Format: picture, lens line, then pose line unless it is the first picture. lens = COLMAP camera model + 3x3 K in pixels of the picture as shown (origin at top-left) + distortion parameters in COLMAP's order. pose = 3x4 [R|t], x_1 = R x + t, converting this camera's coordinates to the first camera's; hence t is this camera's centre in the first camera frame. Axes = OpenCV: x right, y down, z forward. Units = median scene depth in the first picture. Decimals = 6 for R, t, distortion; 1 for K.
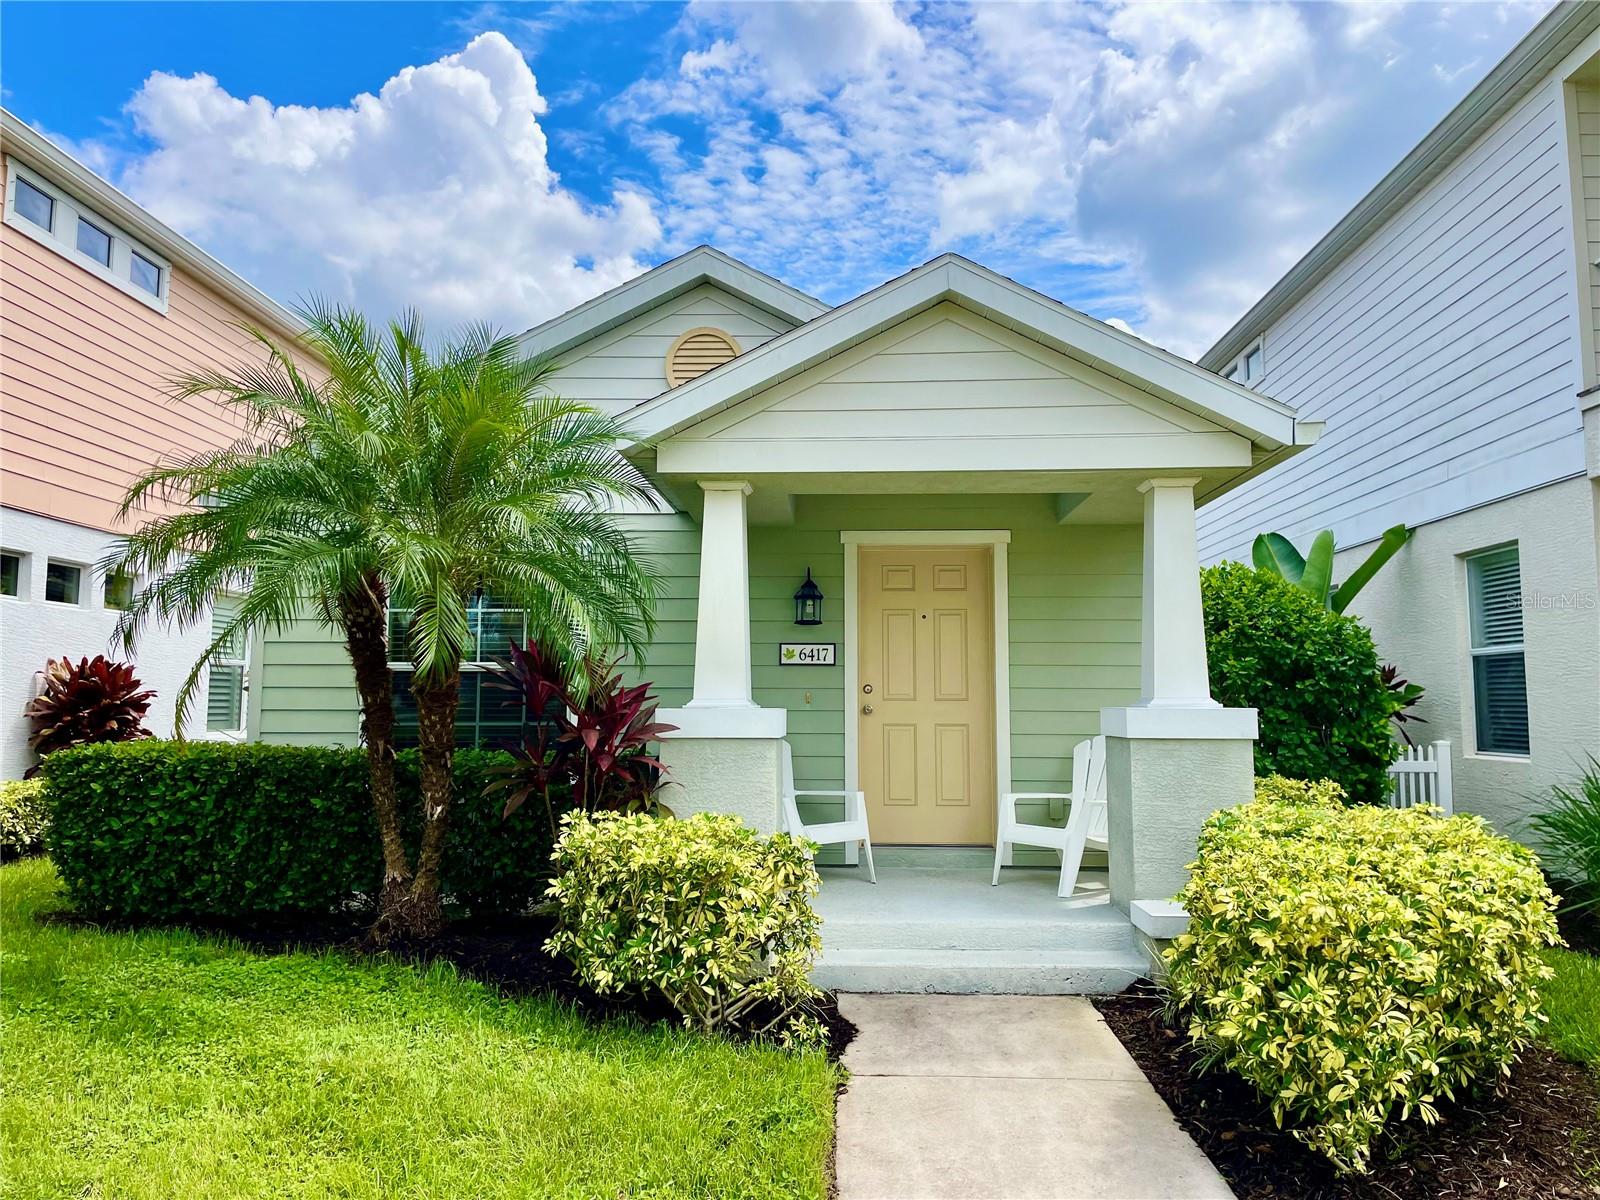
lens RADIAL K [[1198.8, 0, 794.9], [0, 1198.8, 584.6], [0, 0, 1]] dist [0.084087, -0.102223]
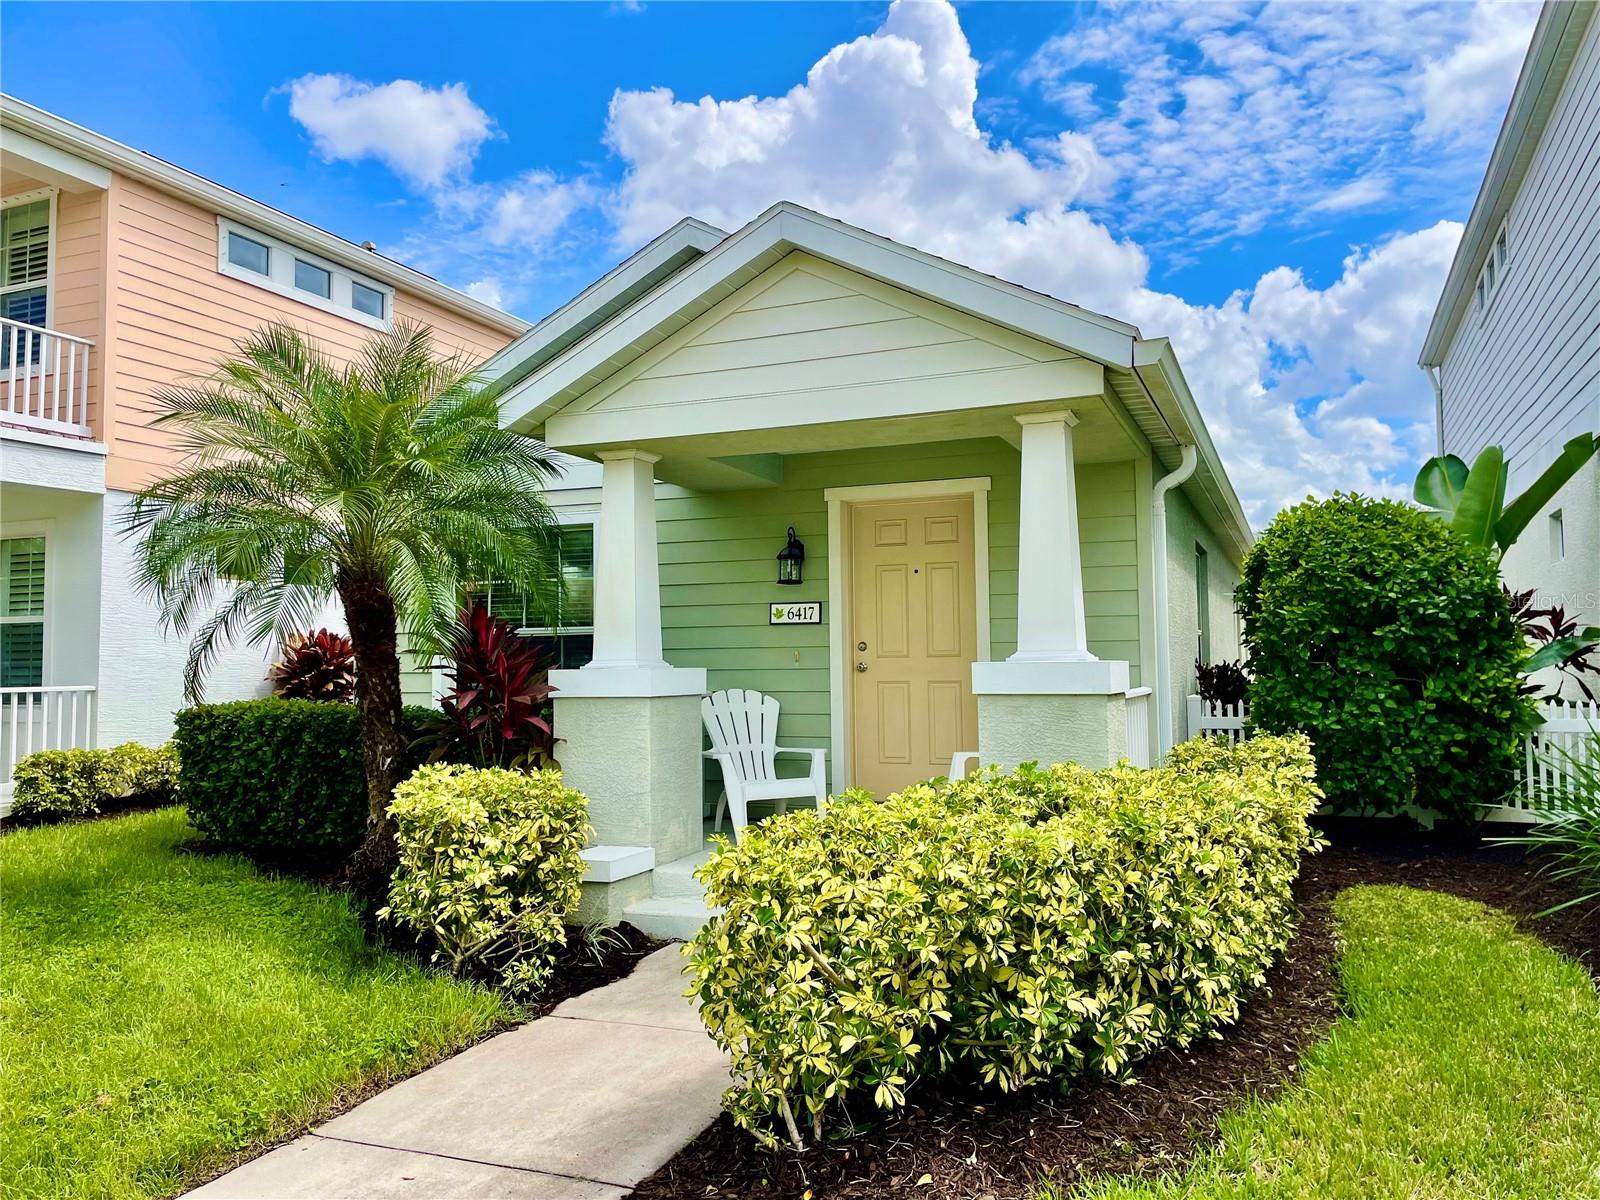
lens RADIAL K [[1205.2, 0, 819.5], [0, 1205.2, 543.5], [0, 0, 1]] dist [0.015576, 0.002999]
pose [[0.942305, -0.047009, -0.331437, 0.417891], [0.046654, 0.998870, -0.009034, 0.011250], [0.331487, -0.006950, 0.943434, 0.063136]]
